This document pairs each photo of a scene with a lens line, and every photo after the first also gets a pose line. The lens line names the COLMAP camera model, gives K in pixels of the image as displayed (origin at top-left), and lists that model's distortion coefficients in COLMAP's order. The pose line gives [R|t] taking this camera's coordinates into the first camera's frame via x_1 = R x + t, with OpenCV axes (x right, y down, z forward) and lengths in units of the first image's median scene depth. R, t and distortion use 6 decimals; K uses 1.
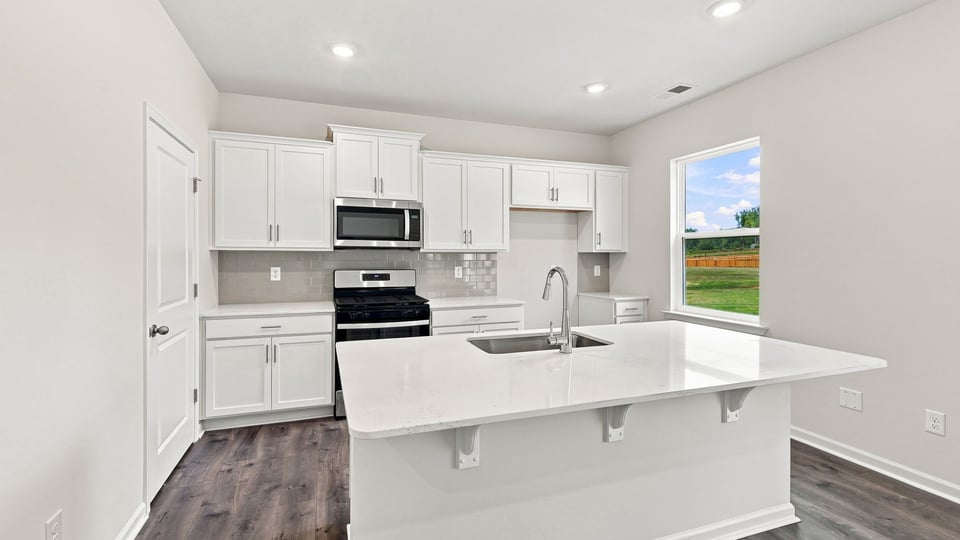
lens RADIAL K [[424.6, 0, 497.3], [0, 424.6, 258.6], [0, 0, 1]] dist [0.001452, -0.000026]
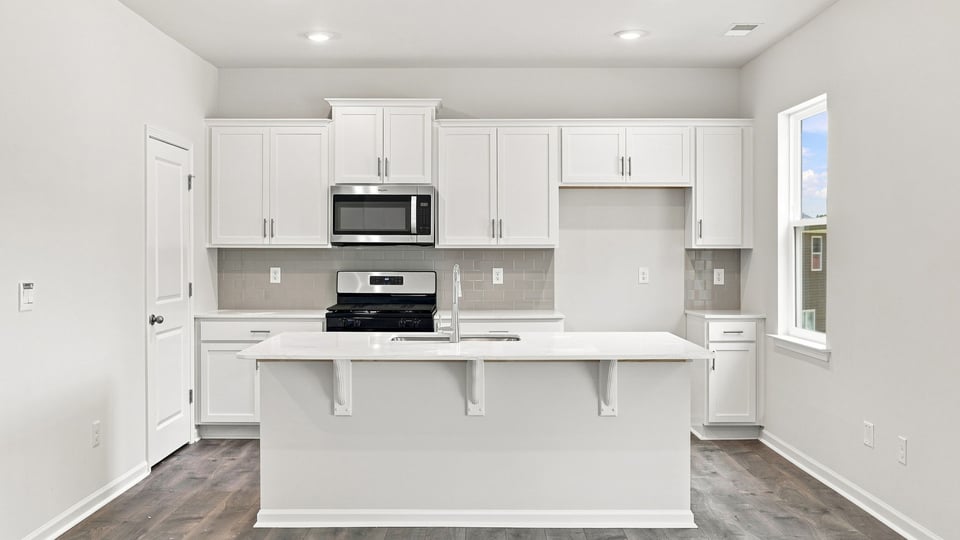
lens RADIAL K [[973.1, 0, 523.8], [0, 973.1, 271.7], [0, 0, 1]] dist [-0.054127, 0.017813]
pose [[0.943393, 0.005783, -0.331627, 0.596173], [-0.001530, 0.999913, 0.013084, 0.002865], [0.331673, -0.011836, 0.943320, -0.670733]]
